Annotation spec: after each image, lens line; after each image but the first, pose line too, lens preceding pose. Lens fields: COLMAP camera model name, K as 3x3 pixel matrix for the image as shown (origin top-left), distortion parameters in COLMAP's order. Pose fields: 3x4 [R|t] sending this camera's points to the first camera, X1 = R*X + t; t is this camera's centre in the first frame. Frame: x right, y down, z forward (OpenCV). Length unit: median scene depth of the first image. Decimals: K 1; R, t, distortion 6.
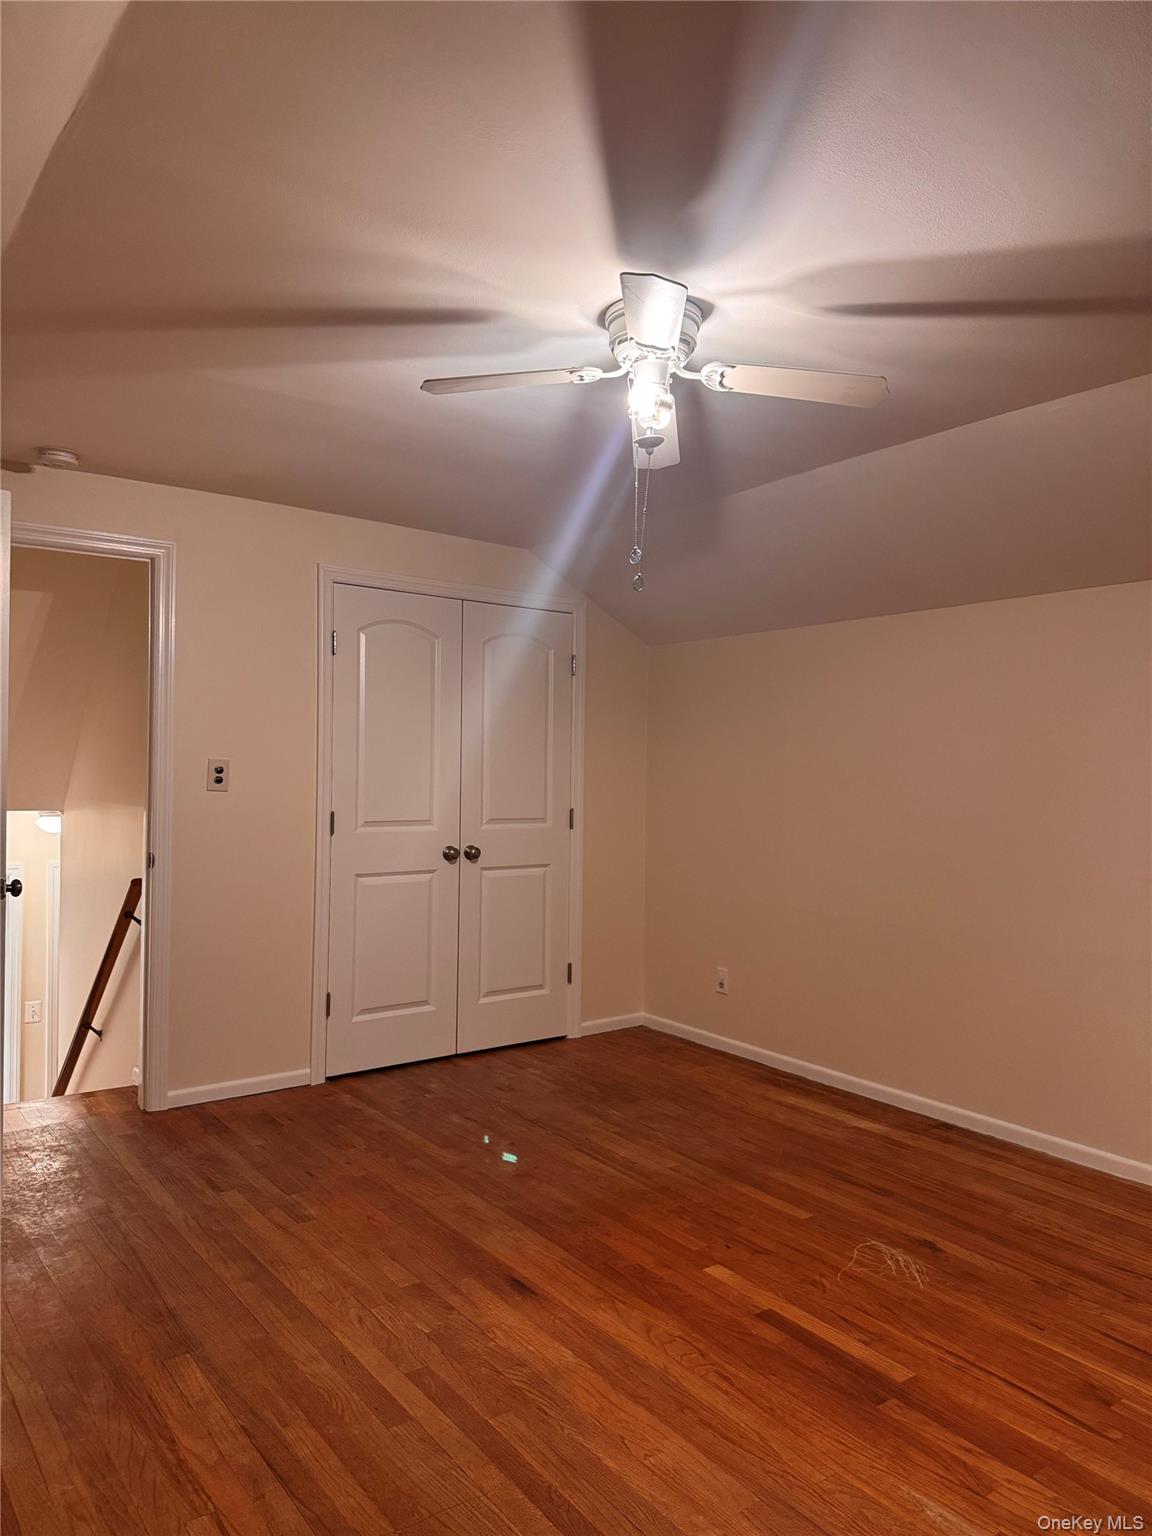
lens RADIAL K [[1075.6, 0, 568.7], [0, 1075.6, 760.7], [0, 0, 1]] dist [0.066116, -0.060252]
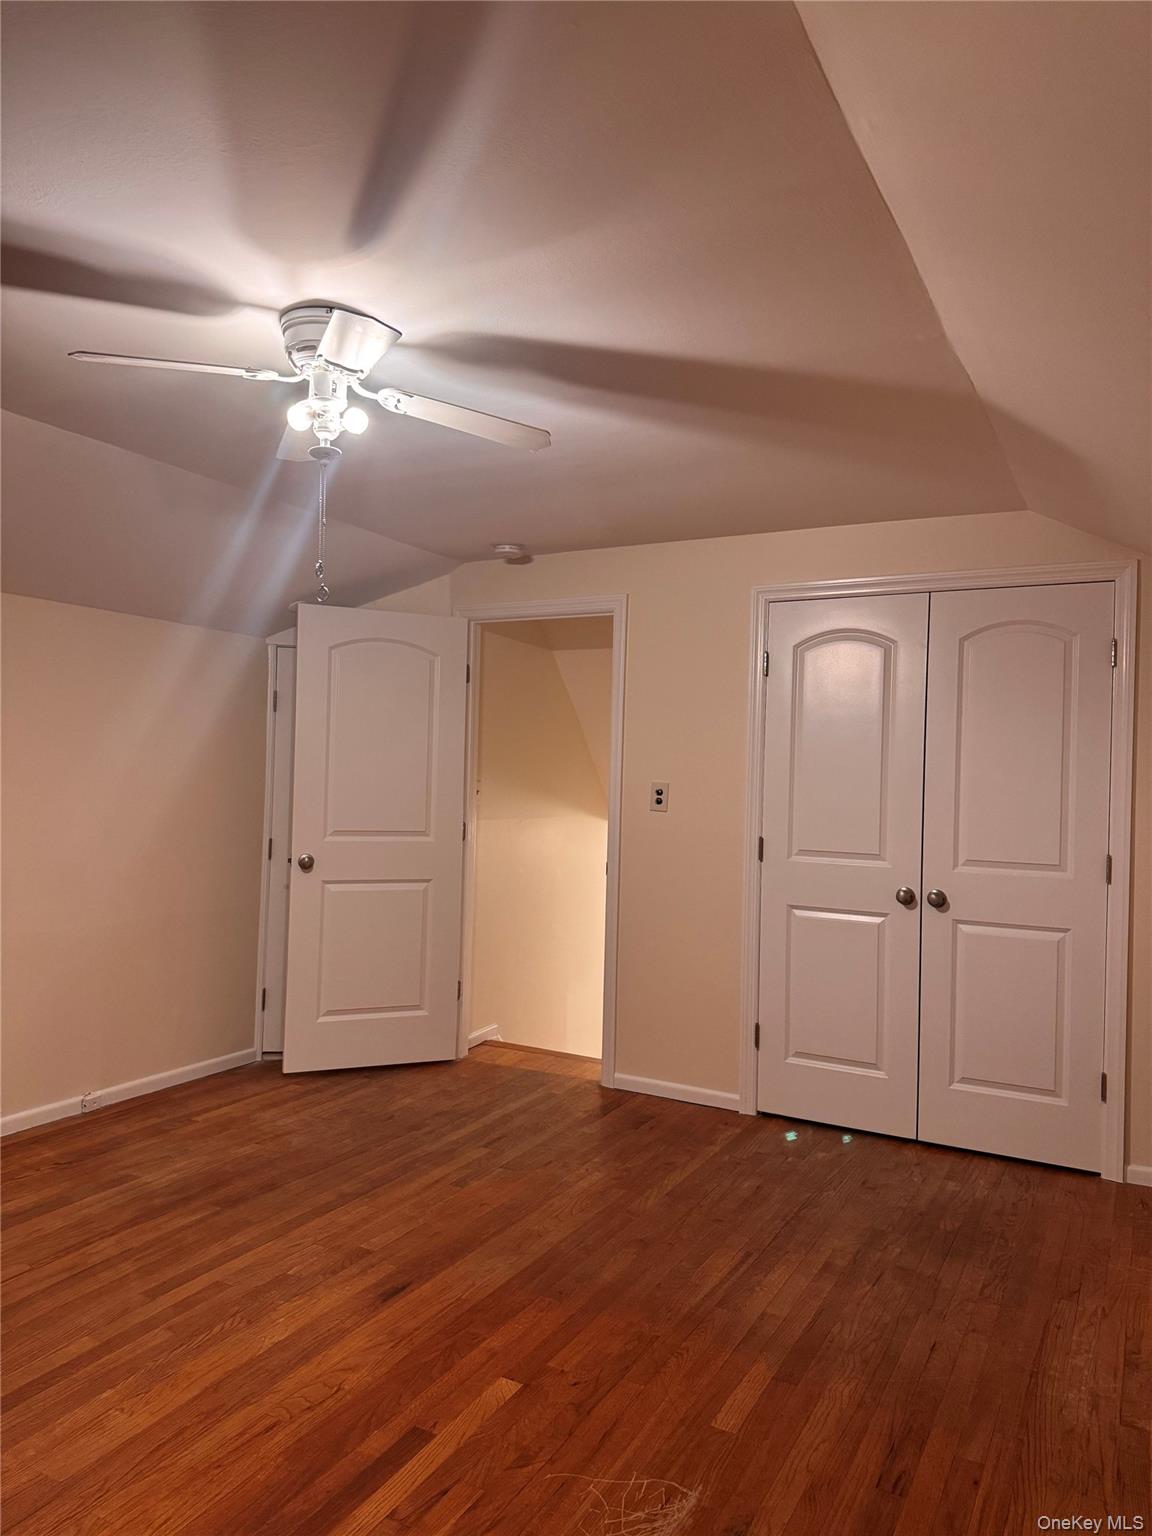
lens RADIAL K [[1075.6, 0, 585.4], [0, 1075.6, 762.8], [0, 0, 1]] dist [0.066116, -0.060252]
pose [[0.435722, -0.016233, -0.899935, 0.703644], [-0.014903, 0.999570, -0.025246, 0.008552], [0.899958, 0.024412, 0.435293, 0.518276]]
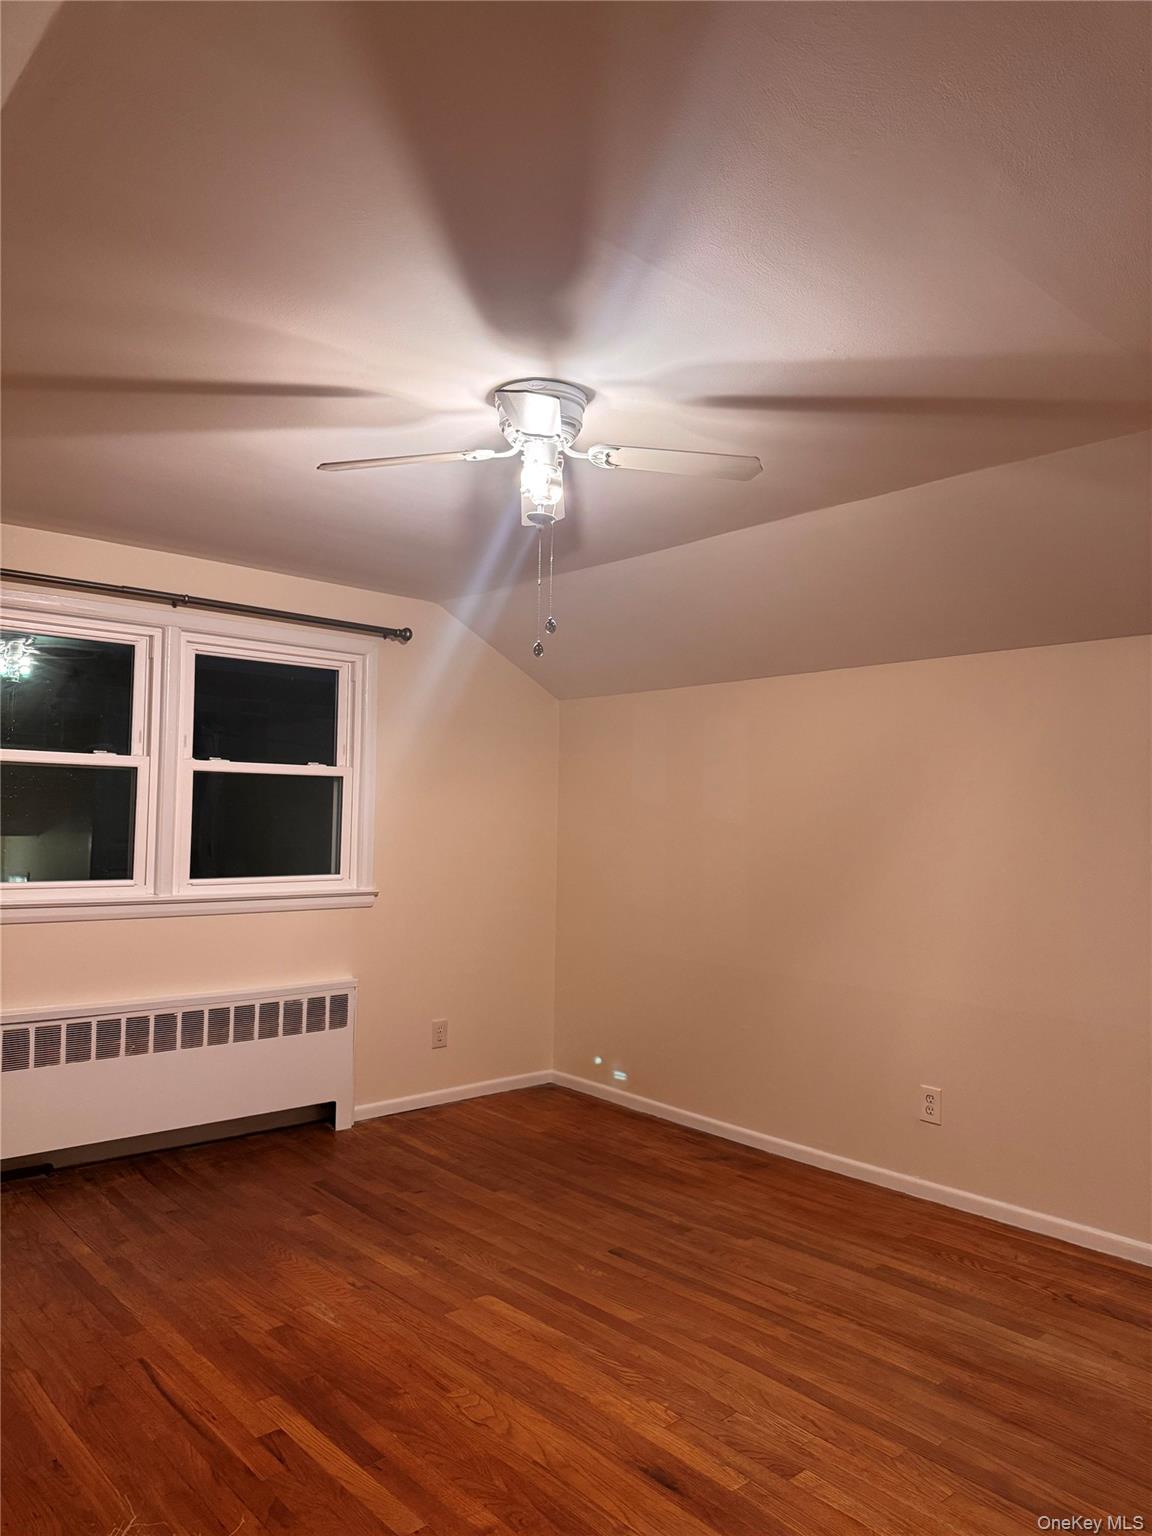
lens RADIAL K [[1075.6, 0, 571.1], [0, 1075.6, 766.5], [0, 0, 1]] dist [0.066116, -0.060252]
pose [[-0.995441, -0.035072, -0.088698, 0.084060], [-0.030410, 0.998111, -0.053380, 0.001461], [0.090403, -0.050440, -0.994627, 1.339944]]
